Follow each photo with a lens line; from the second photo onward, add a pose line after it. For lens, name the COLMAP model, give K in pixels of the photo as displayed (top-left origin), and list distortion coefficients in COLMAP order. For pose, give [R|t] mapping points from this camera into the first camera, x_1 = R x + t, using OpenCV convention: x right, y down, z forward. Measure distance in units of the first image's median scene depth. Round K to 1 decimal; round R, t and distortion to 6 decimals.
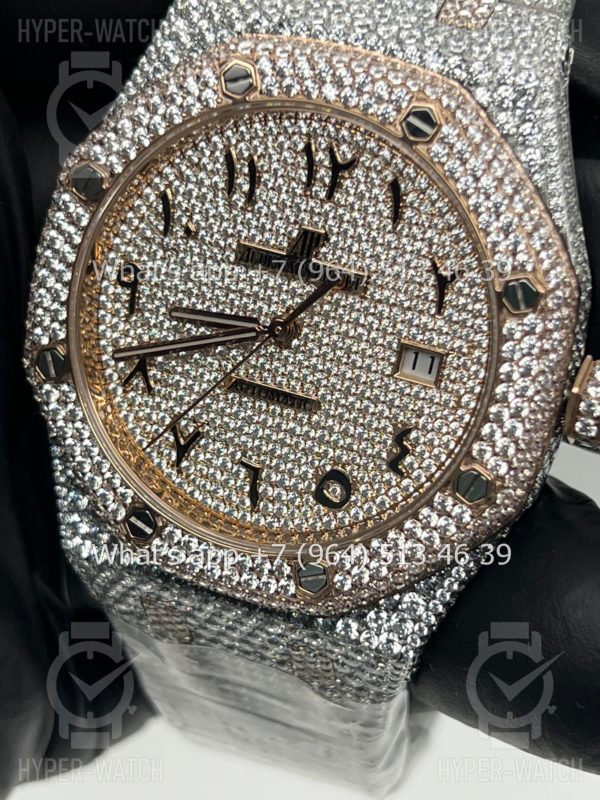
lens RADIAL K [[1869.3, 0, 303.4], [0, 1869.3, 404.8], [0, 0, 1]] dist [0.205763, 0.000000]
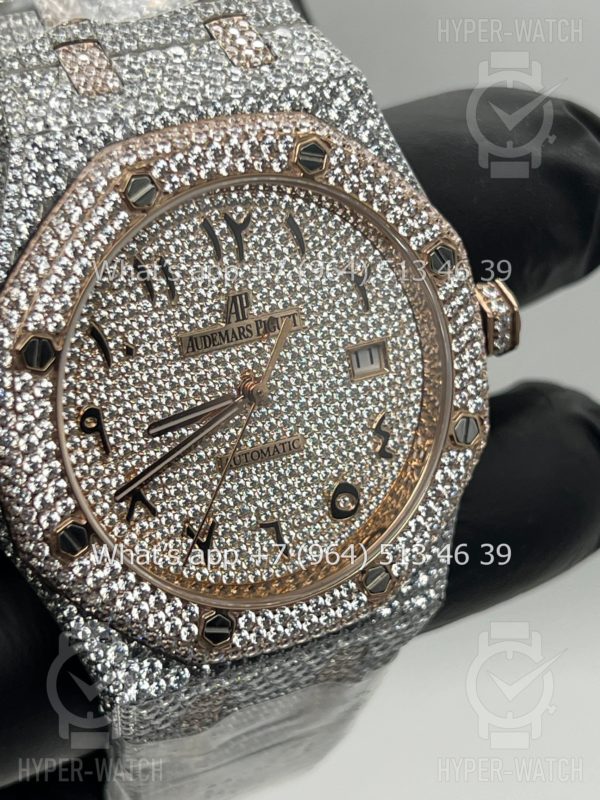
lens RADIAL K [[1869.3, 0, 315.0], [0, 1869.3, 395.1], [0, 0, 1]] dist [0.205763, 0.000000]
pose [[0.640611, -0.462821, 0.612710, -0.629196], [0.421337, 0.878955, 0.223411, -0.257326], [-0.641944, 0.115038, 0.758073, 0.189286]]
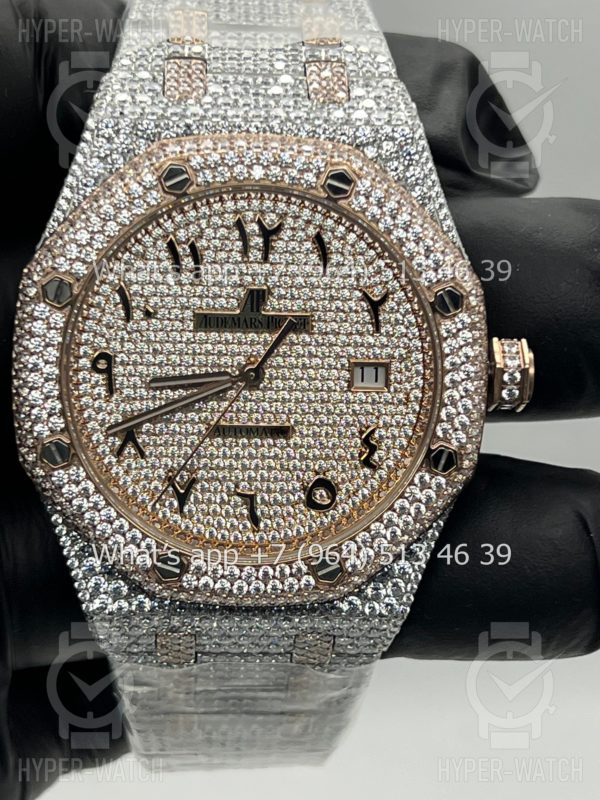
lens RADIAL K [[1869.3, 0, 306.2], [0, 1869.3, 421.3], [0, 0, 1]] dist [0.205763, 0.000000]
pose [[0.904060, -0.236647, 0.355912, -0.411653], [0.244431, 0.969378, 0.023657, -0.031357], [-0.350611, 0.065608, 0.934220, -0.124479]]
